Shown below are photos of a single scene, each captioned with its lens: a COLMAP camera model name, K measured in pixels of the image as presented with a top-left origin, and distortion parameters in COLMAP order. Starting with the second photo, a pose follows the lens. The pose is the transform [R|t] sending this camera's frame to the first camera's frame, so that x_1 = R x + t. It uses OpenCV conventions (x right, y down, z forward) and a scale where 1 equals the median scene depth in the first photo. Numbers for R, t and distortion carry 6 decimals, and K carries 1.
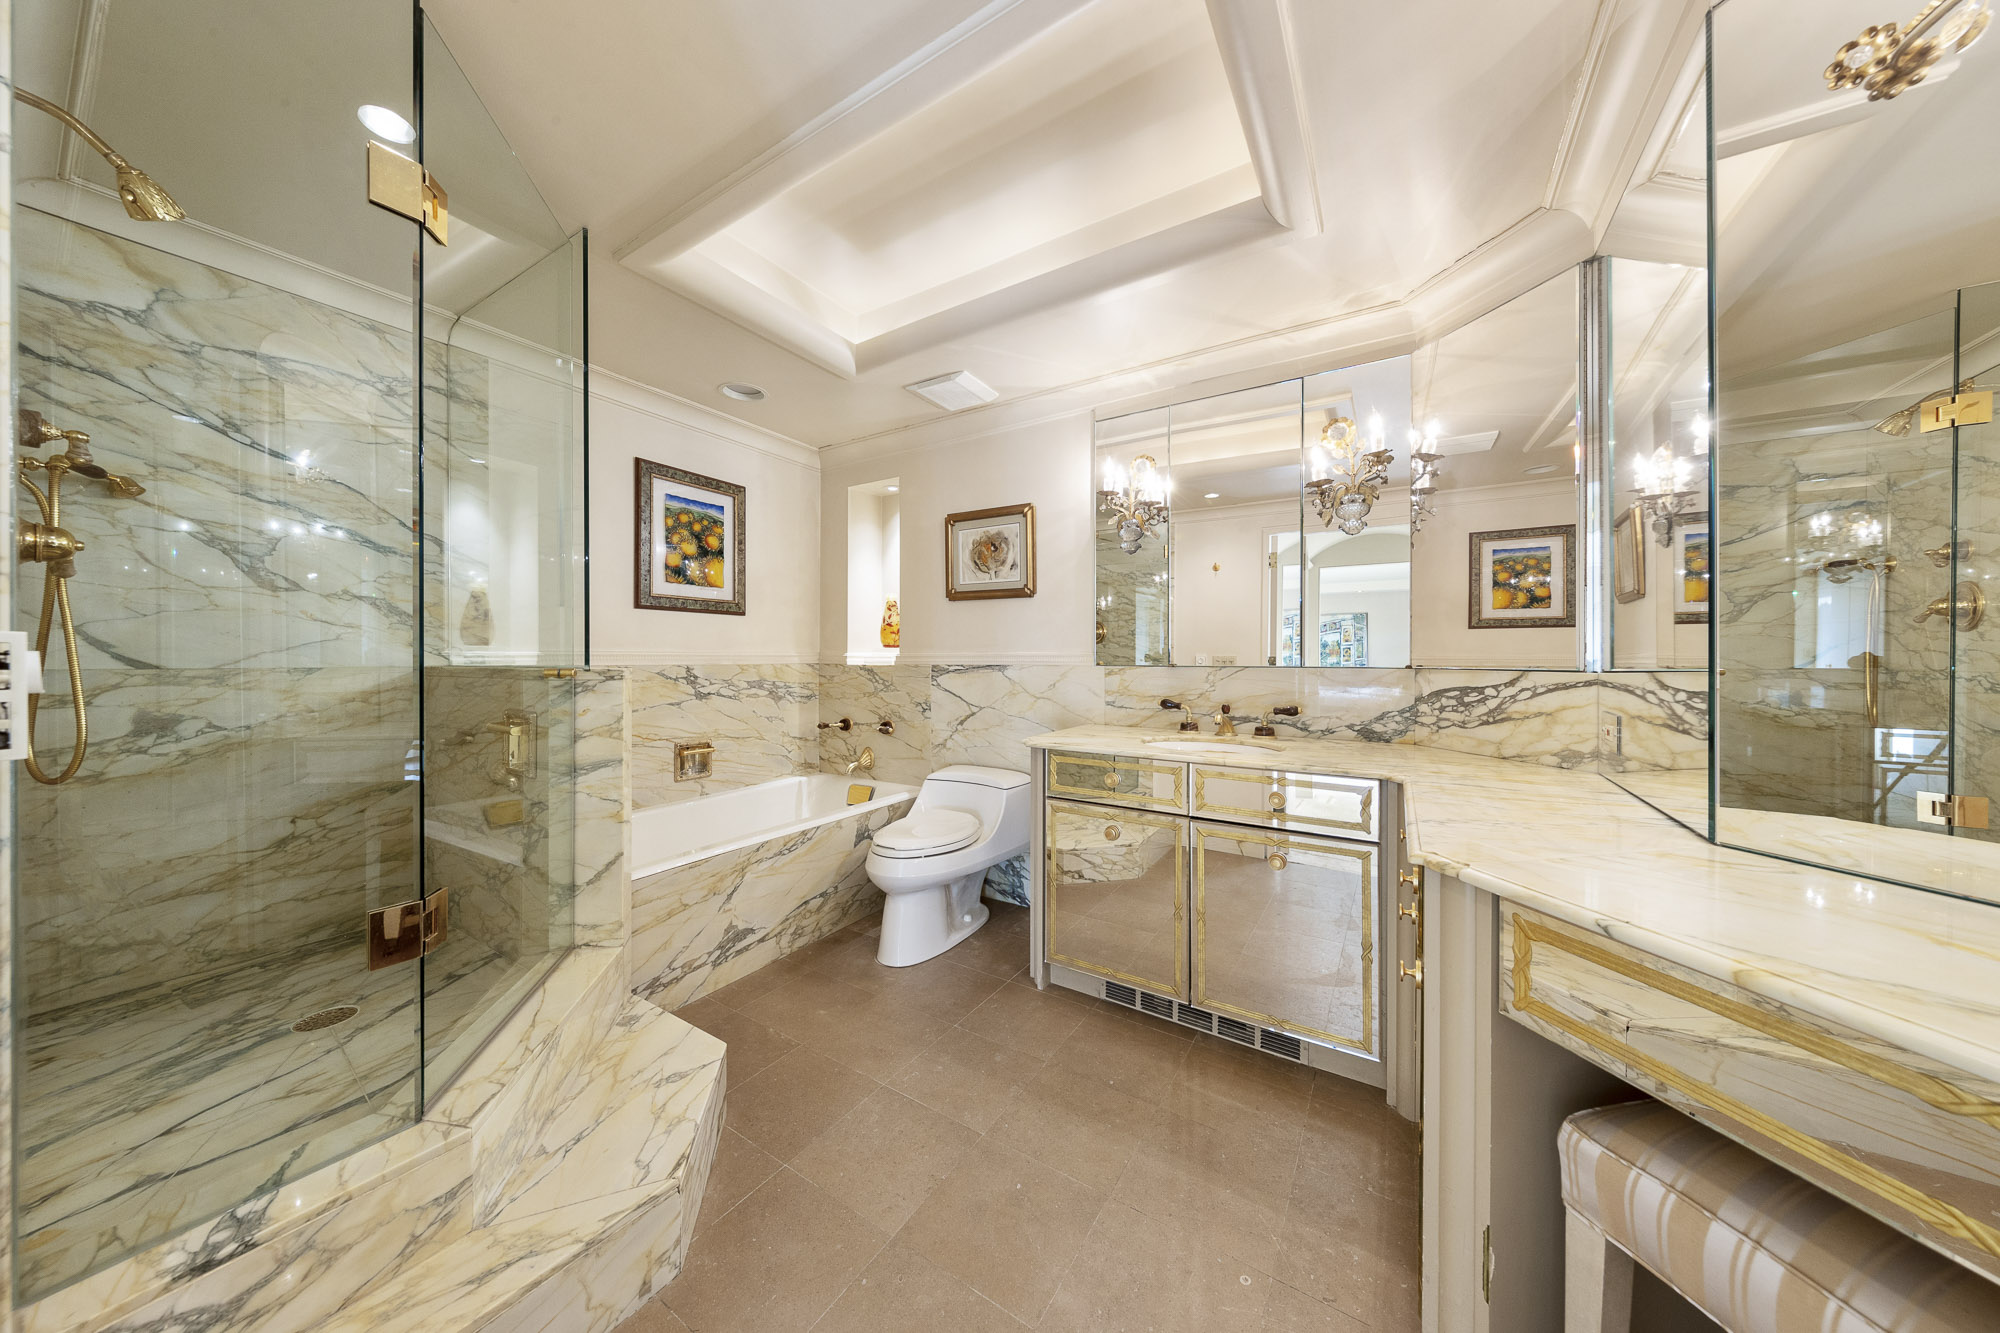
lens RADIAL K [[632.7, 0, 992.6], [0, 632.7, 658.4], [0, 0, 1]] dist [0.006541, -0.001943]
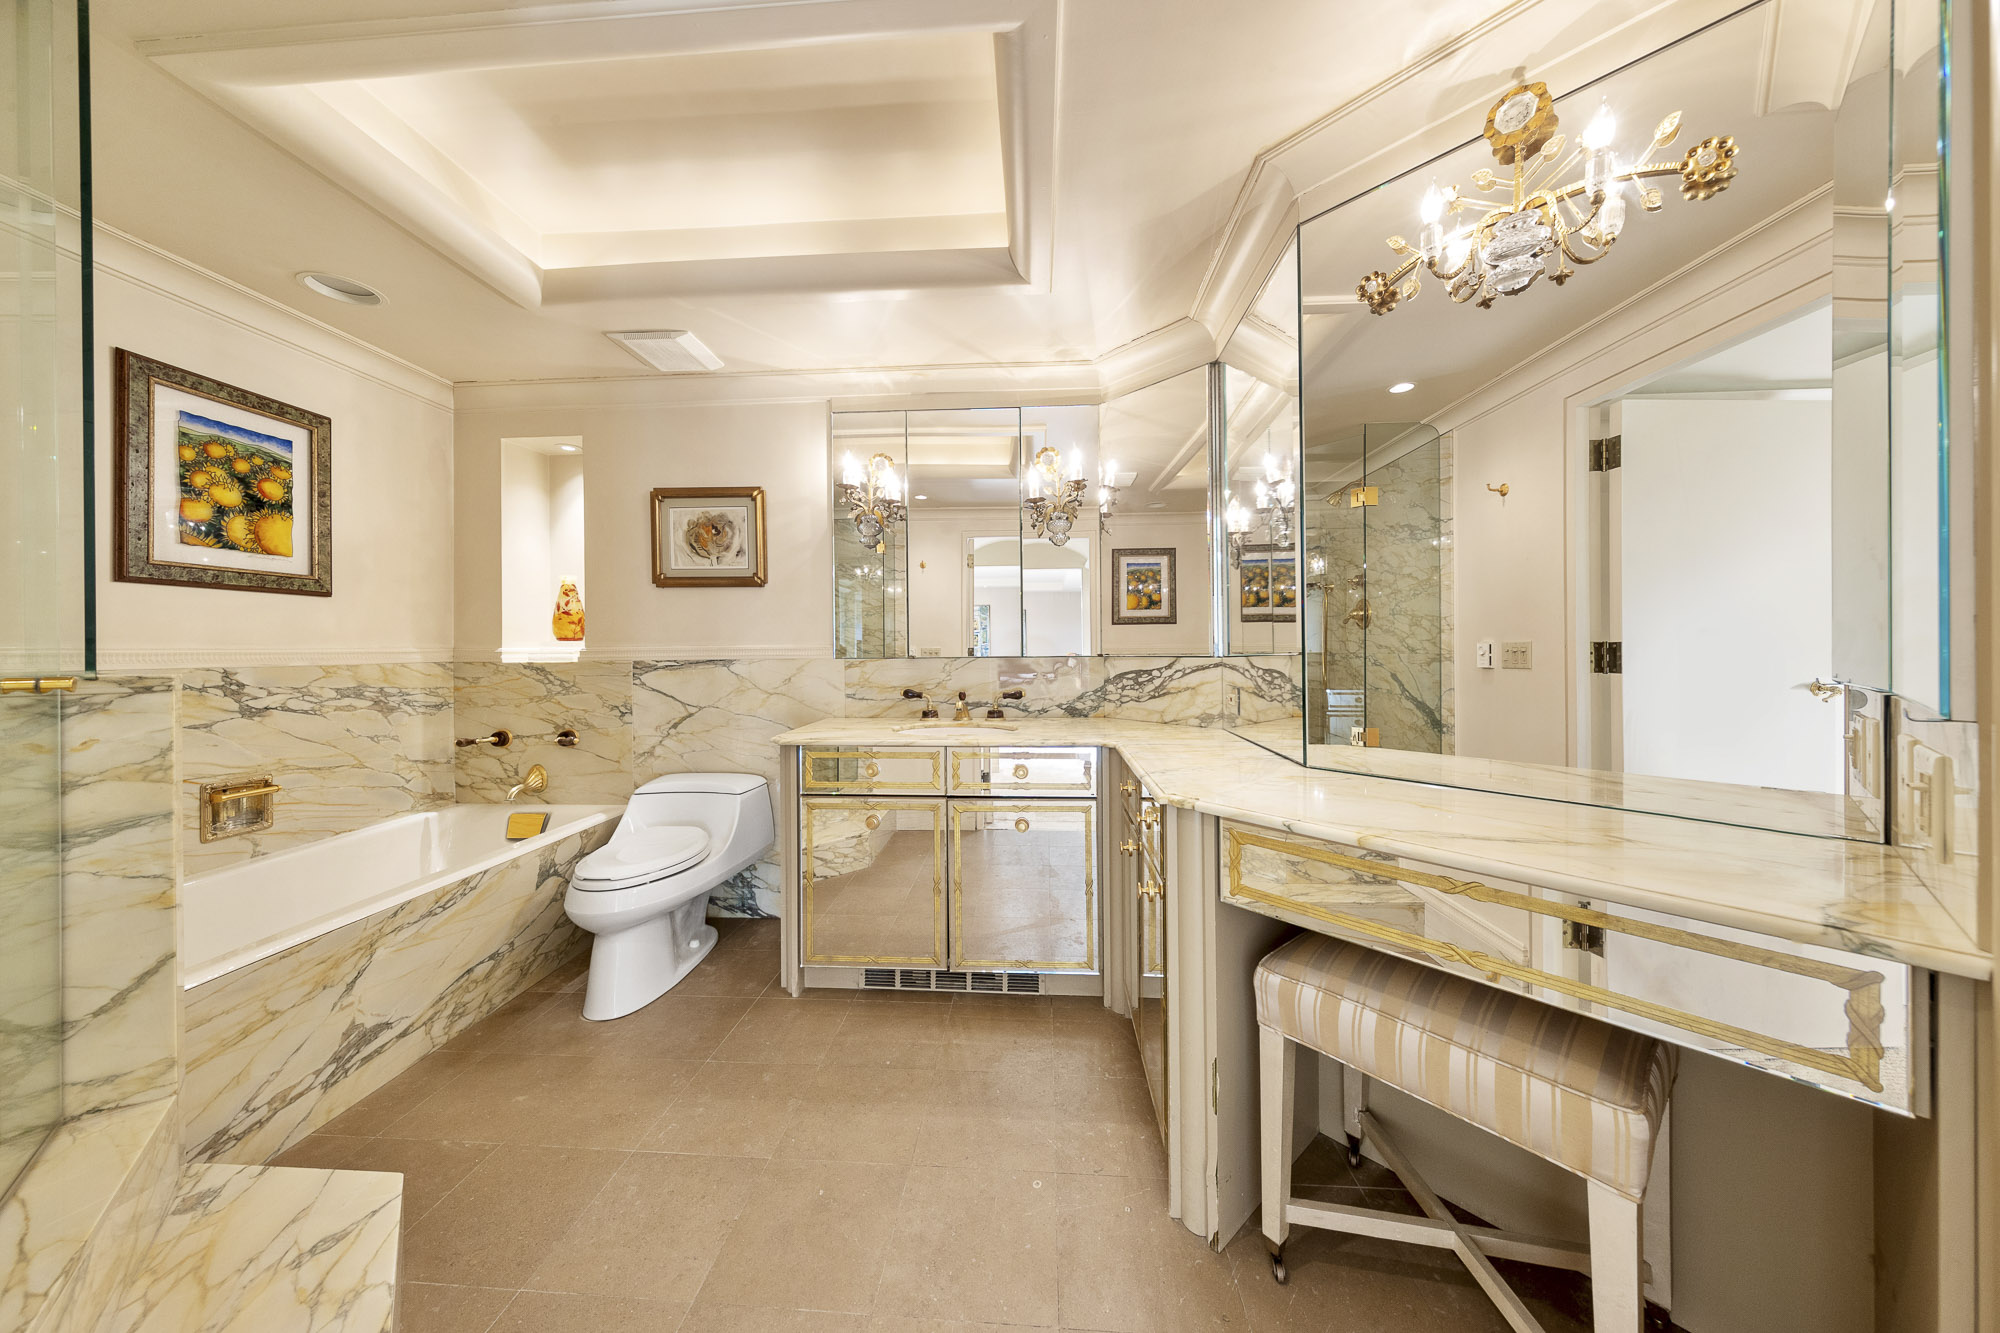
lens RADIAL K [[632.7, 0, 1005.0], [0, 632.7, 647.6], [0, 0, 1]] dist [0.006541, -0.001943]
pose [[0.876867, -0.008226, 0.480662, -0.102833], [0.010541, 0.999942, -0.002117, -0.001025], [-0.480617, 0.006923, 0.876903, 0.000895]]
